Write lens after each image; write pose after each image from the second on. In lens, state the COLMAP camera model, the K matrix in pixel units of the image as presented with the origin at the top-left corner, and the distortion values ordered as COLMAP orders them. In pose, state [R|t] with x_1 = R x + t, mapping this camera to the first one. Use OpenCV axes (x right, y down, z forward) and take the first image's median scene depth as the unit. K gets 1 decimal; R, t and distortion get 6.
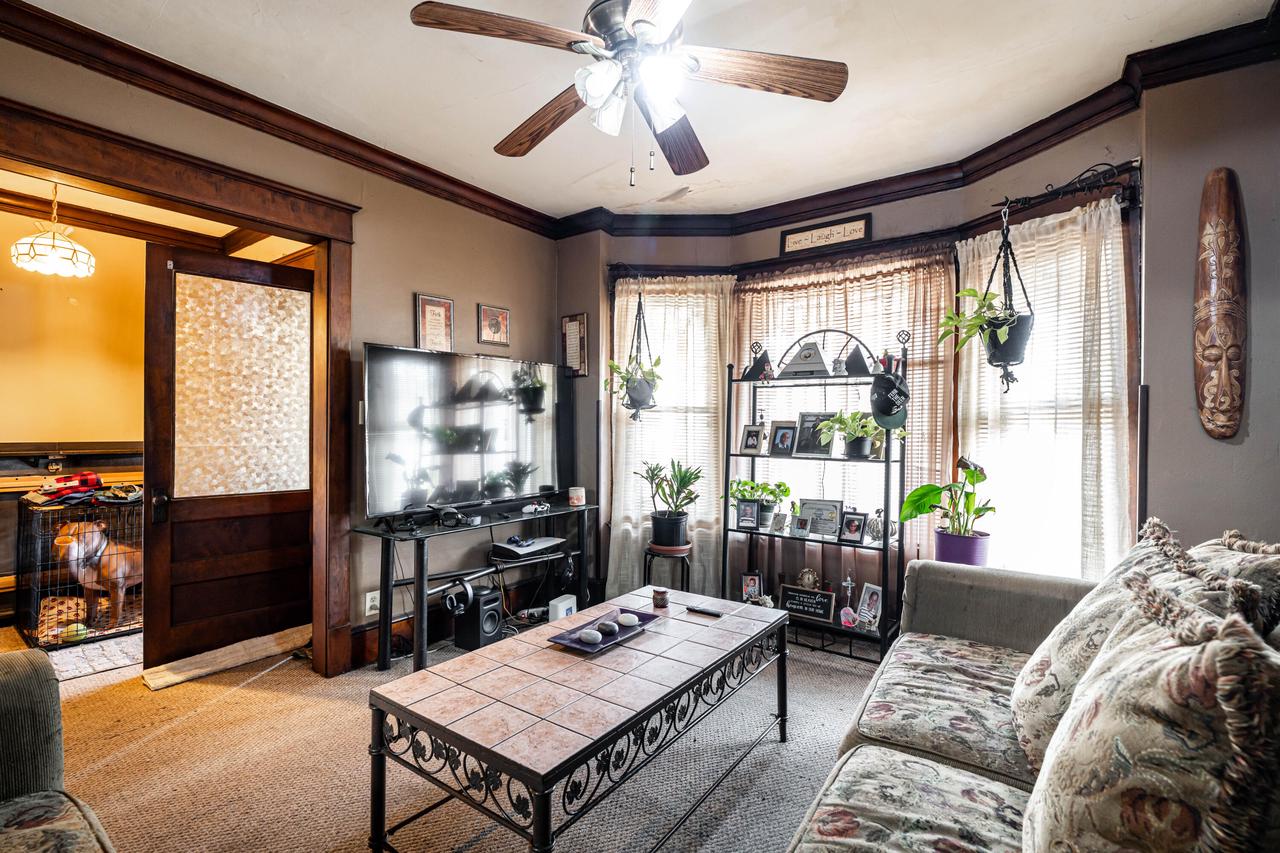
lens RADIAL K [[579.6, 0, 638.1], [0, 579.6, 431.5], [0, 0, 1]] dist [-0.001398, 0.001379]
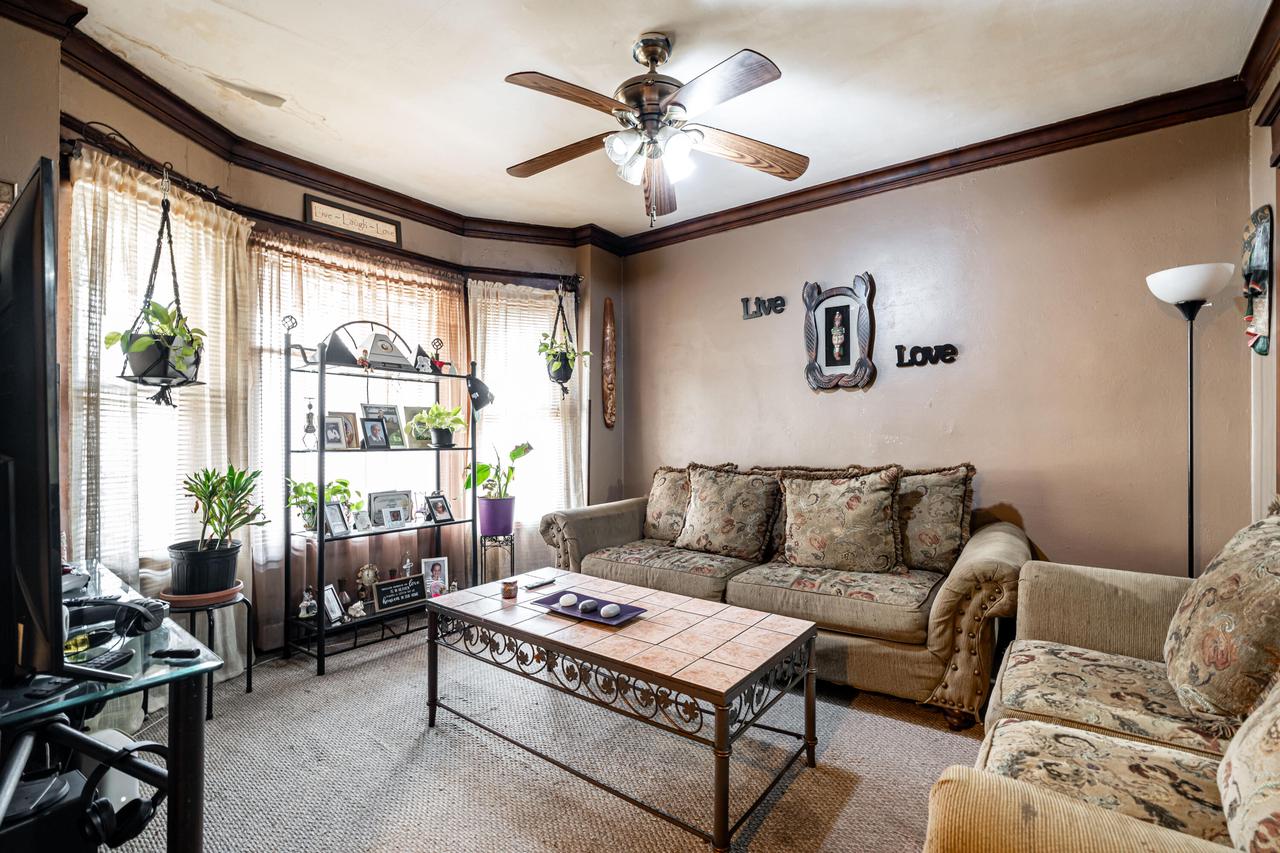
lens RADIAL K [[579.6, 0, 636.2], [0, 579.6, 428.9], [0, 0, 1]] dist [-0.001398, 0.001379]
pose [[0.026249, -0.003080, 0.999651, -0.680311], [0.000562, 0.999995, 0.003067, 0.006373], [-0.999655, 0.000481, 0.026251, 0.536355]]
